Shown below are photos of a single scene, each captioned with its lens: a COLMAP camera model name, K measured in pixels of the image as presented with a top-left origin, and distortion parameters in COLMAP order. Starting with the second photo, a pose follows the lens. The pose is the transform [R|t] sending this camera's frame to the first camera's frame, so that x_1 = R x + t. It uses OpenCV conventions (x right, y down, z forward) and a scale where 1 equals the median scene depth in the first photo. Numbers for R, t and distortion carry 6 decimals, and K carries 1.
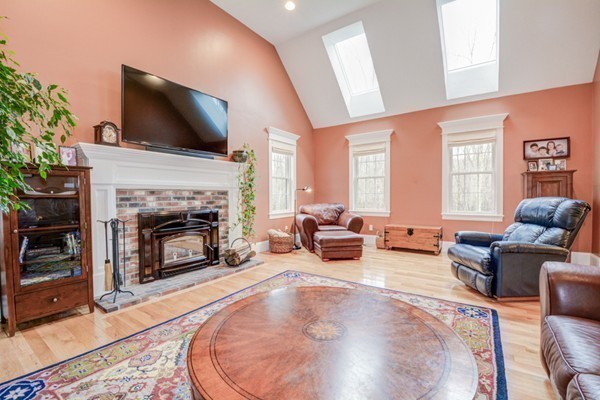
lens RADIAL K [[269.1, 0, 294.6], [0, 269.1, 200.5], [0, 0, 1]] dist [-0.002221, -0.000998]
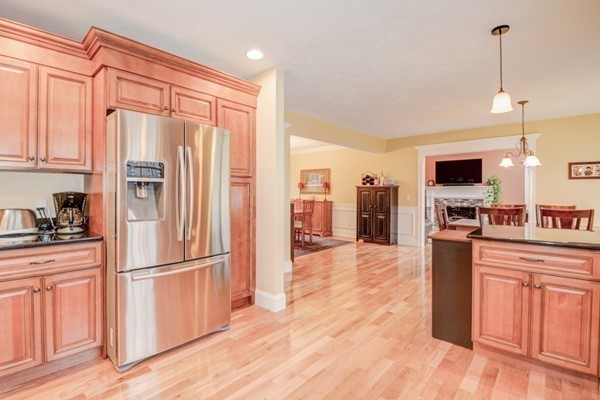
lens RADIAL K [[289.8, 0, 296.9], [0, 289.8, 195.5], [0, 0, 1]] dist [-0.014798, -0.003186]
pose [[-0.093577, 0.014714, -0.995503, 2.231760], [-0.013329, 0.999783, 0.016030, -0.081856], [0.995523, 0.014769, -0.093360, -0.287573]]
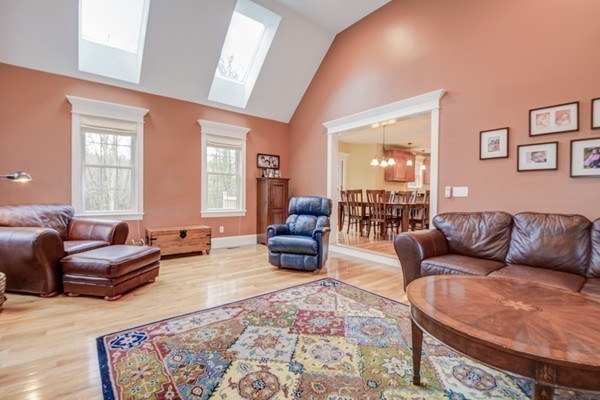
lens RADIAL K [[269.1, 0, 294.4], [0, 269.1, 198.4], [0, 0, 1]] dist [-0.002221, -0.000998]
pose [[0.272506, -0.000865, 0.962154, -0.345942], [0.005711, 0.999983, -0.000718, 0.001306], [-0.962137, 0.005691, 0.272507, 0.437776]]
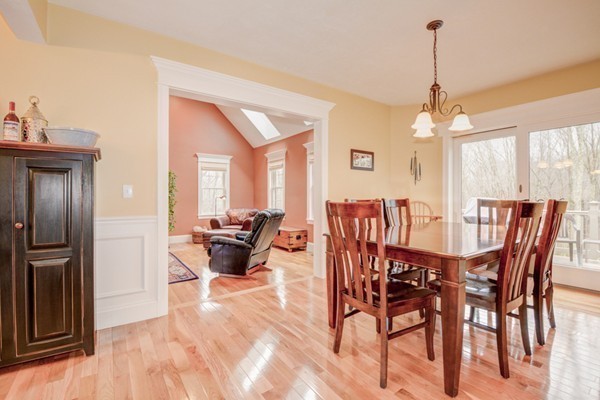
lens RADIAL K [[289.8, 0, 300.1], [0, 289.8, 197.4], [0, 0, 1]] dist [-0.014798, -0.003186]
pose [[0.933095, 0.003650, -0.359611, 1.085033], [-0.007906, 0.999915, -0.010364, -0.037792], [0.359543, 0.012513, 0.933045, -0.236972]]
